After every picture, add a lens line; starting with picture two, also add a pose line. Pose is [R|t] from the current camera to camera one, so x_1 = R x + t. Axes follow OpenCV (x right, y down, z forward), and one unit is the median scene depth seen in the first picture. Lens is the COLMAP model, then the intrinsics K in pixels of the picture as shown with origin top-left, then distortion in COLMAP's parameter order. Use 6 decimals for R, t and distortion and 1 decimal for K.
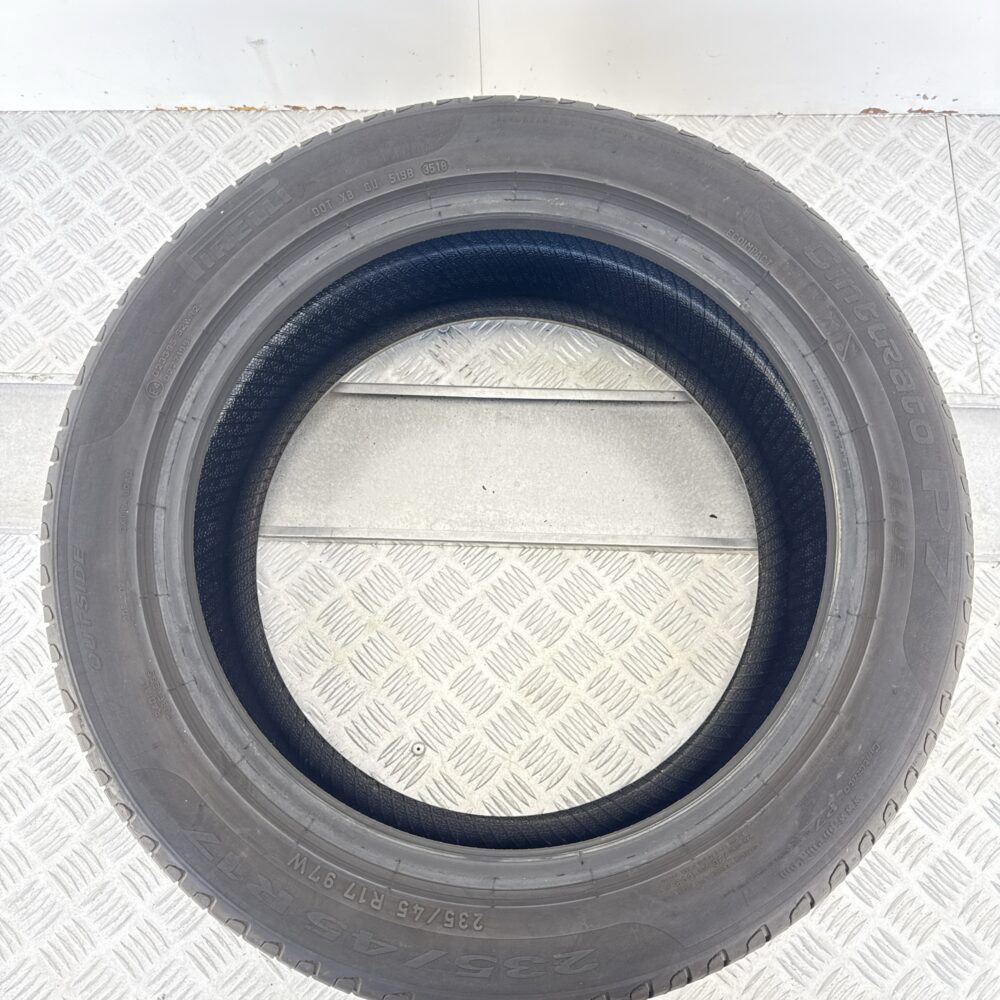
lens RADIAL K [[937.5, 0, 503.3], [0, 937.5, 495.0], [0, 0, 1]] dist [0.101103, -0.172217]
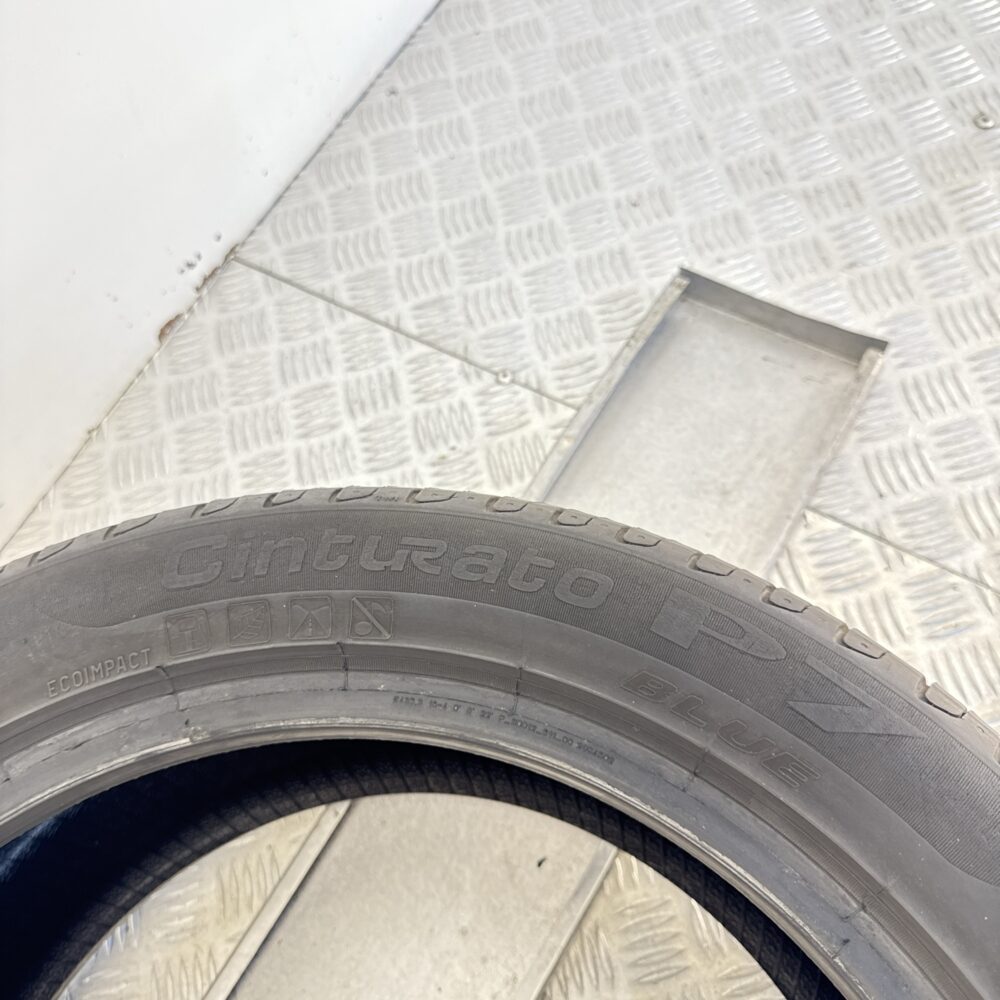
lens RADIAL K [[937.5, 0, 503.3], [0, 937.5, 495.0], [0, 0, 1]] dist [0.101103, -0.172217]
pose [[0.504346, -0.812740, 0.291700, 0.286761], [0.860305, 0.501979, -0.088836, -0.077722], [-0.074227, 0.295755, 0.952376, 0.464893]]
